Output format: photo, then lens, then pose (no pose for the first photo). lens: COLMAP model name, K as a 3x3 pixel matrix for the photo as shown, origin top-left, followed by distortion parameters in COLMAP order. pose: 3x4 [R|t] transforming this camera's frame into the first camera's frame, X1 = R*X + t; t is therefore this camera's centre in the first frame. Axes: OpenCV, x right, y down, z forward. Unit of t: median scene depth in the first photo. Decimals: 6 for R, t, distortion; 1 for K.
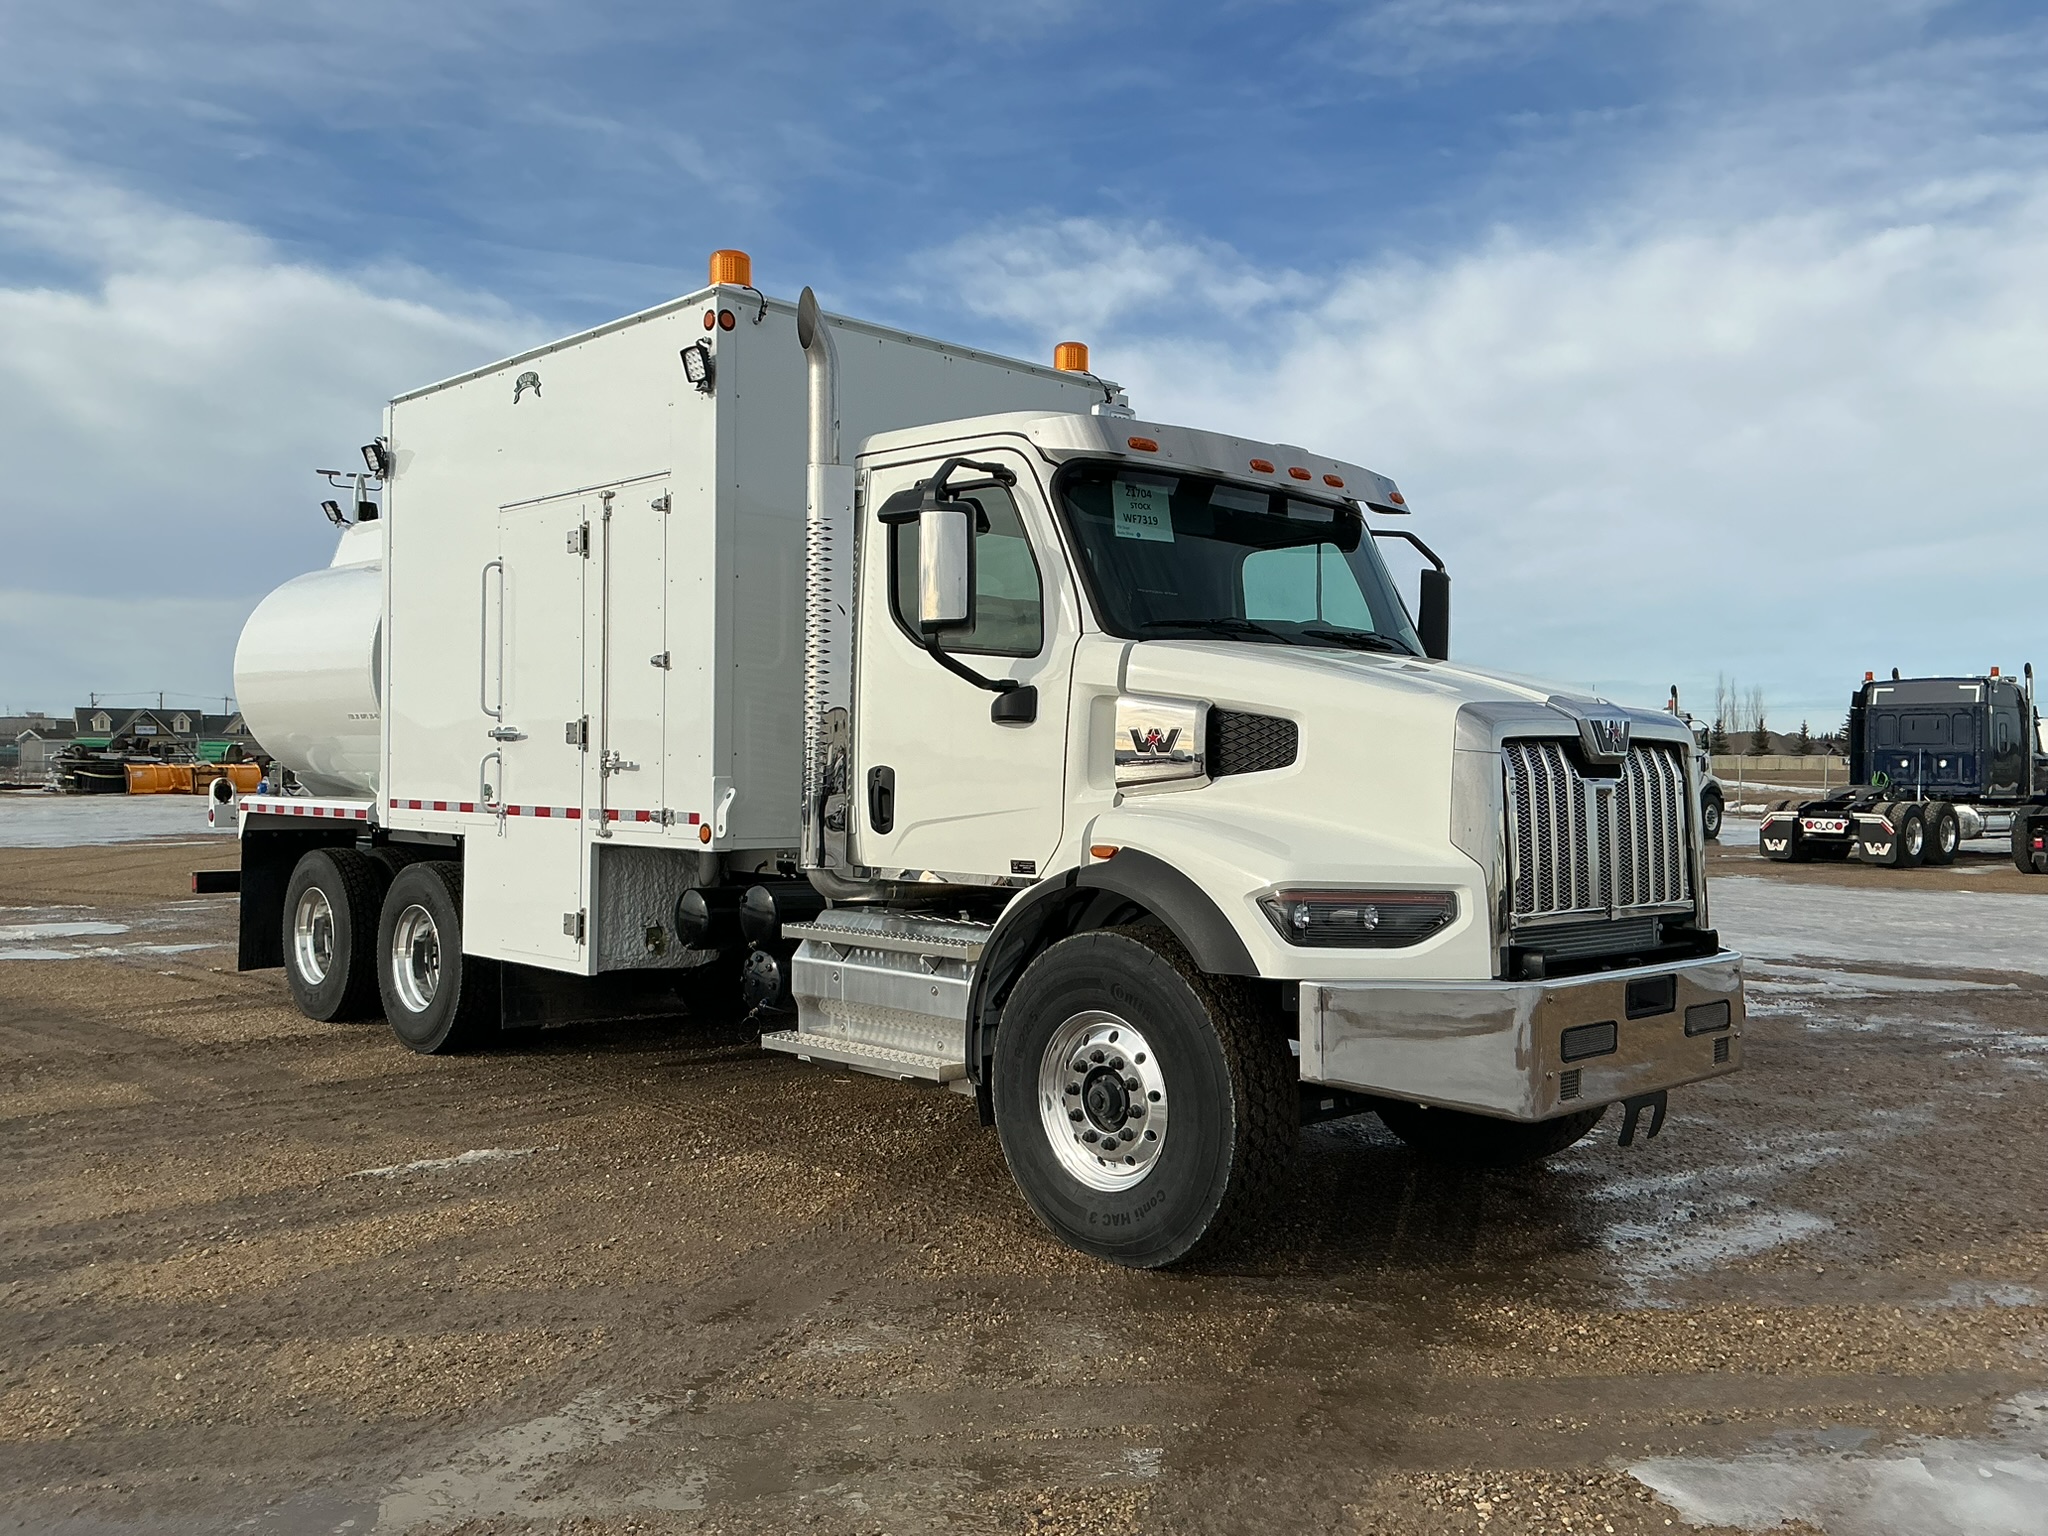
lens RADIAL K [[1775.8, 0, 1002.6], [0, 1775.8, 814.5], [0, 0, 1]] dist [0.021066, -0.024588]
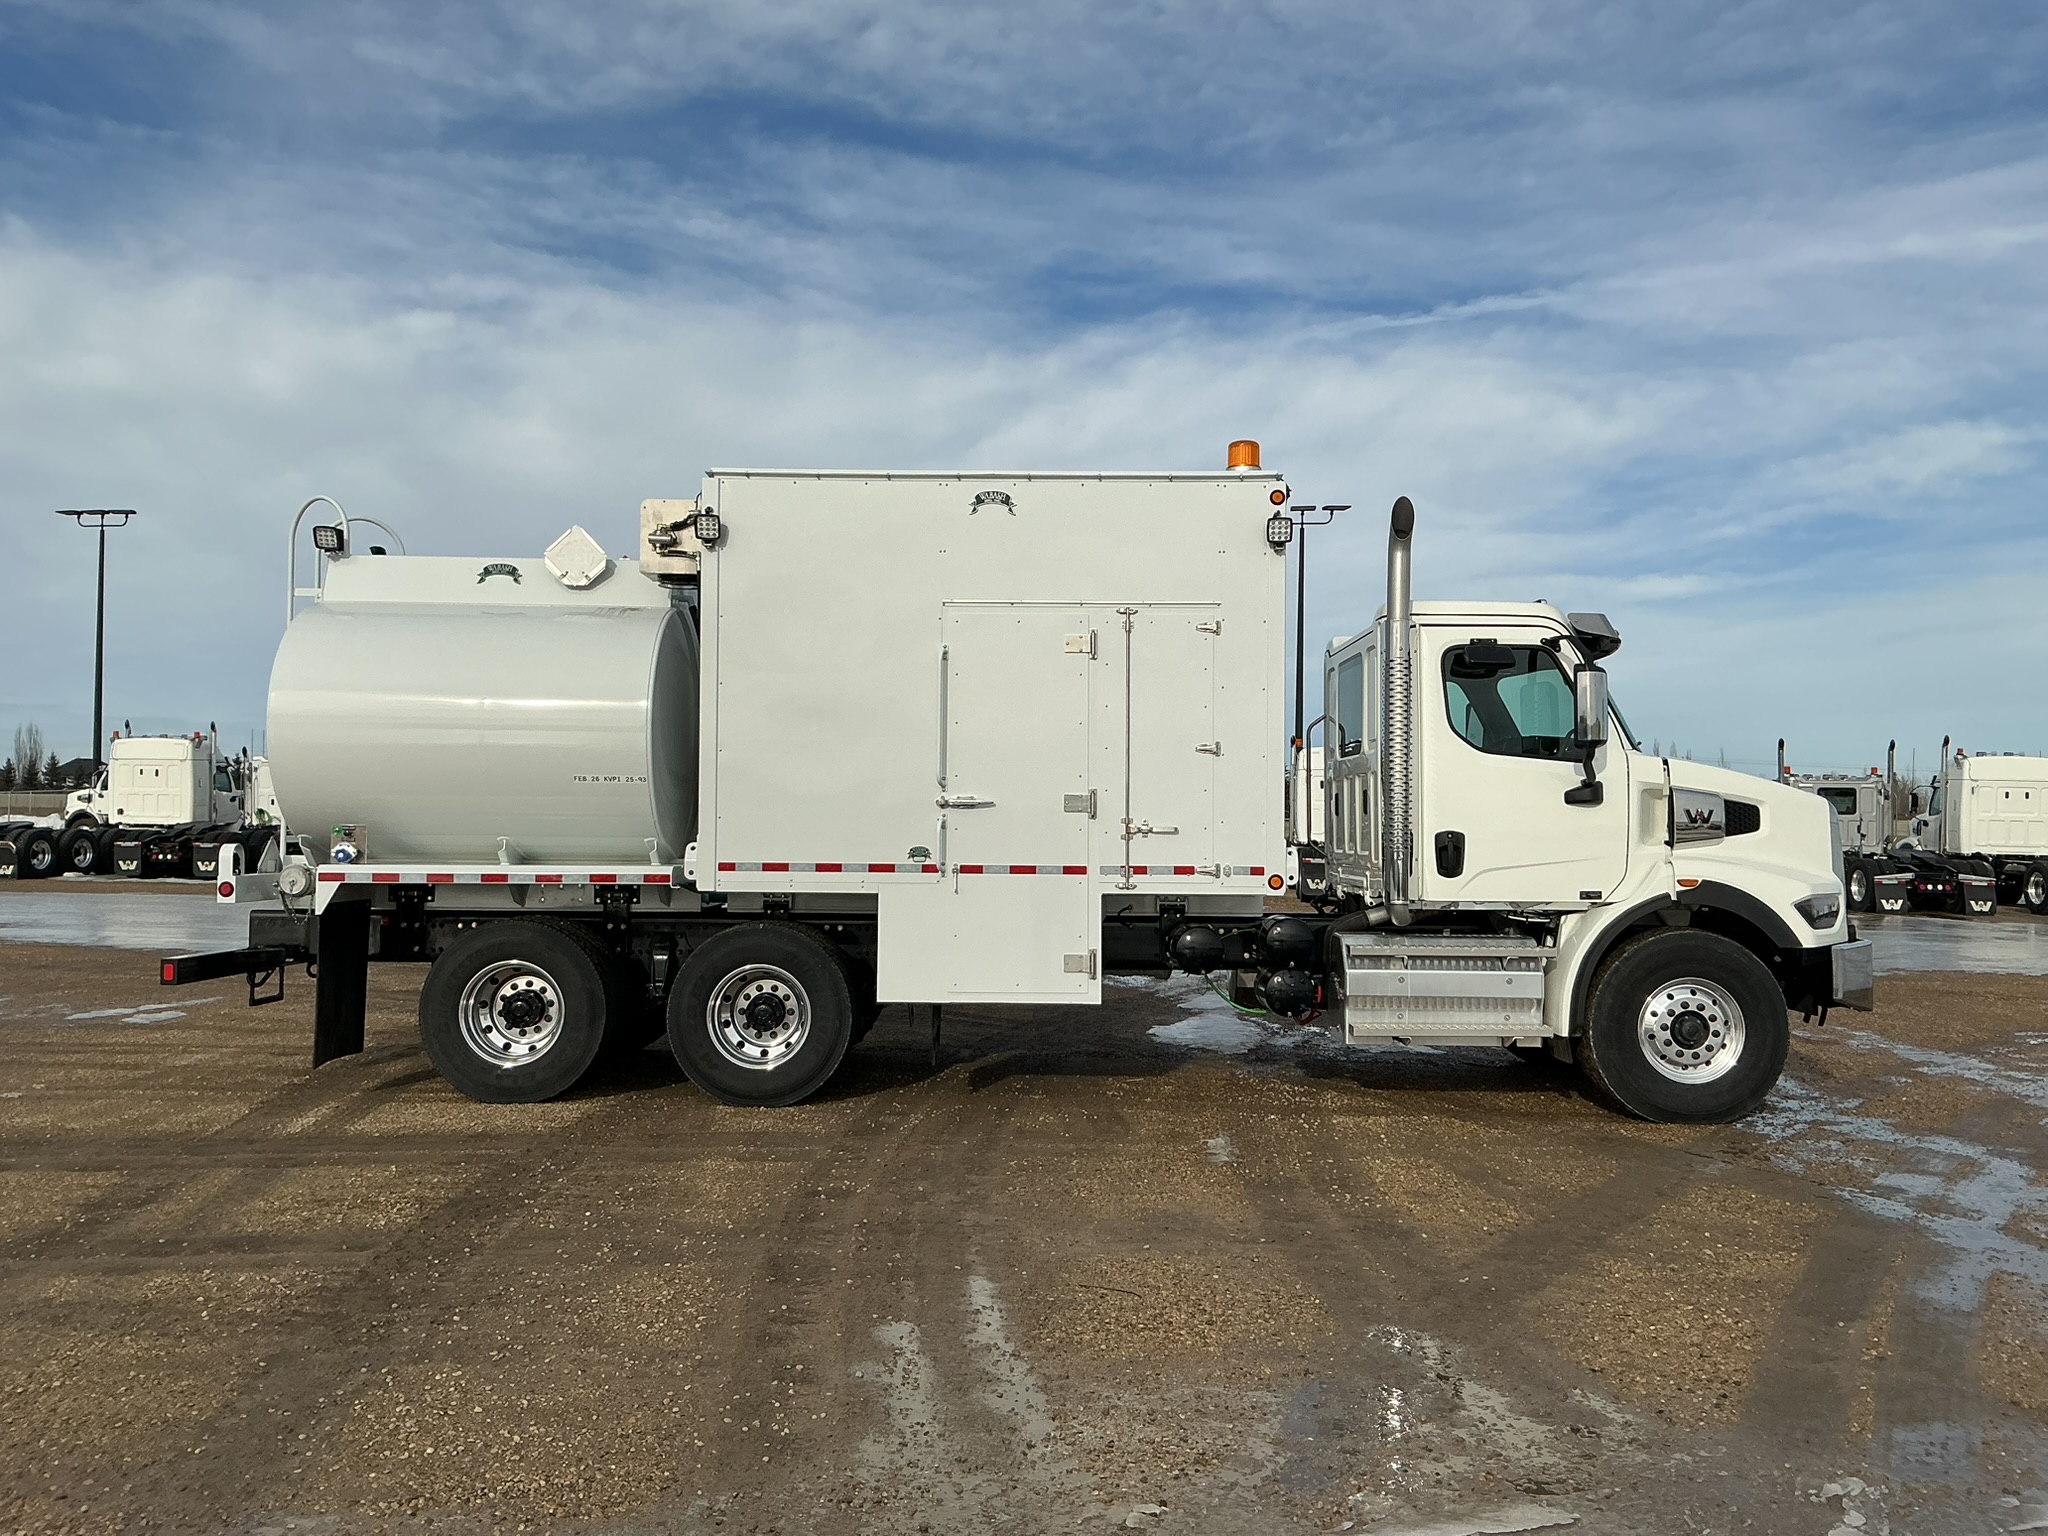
lens RADIAL K [[1775.8, 0, 1017.7], [0, 1775.8, 772.0], [0, 0, 1]] dist [0.021066, -0.024588]
pose [[0.693957, 0.015578, 0.719848, -1.069185], [0.017988, 0.999079, -0.038962, -0.019767], [-0.719791, 0.039986, 0.693038, 0.187724]]
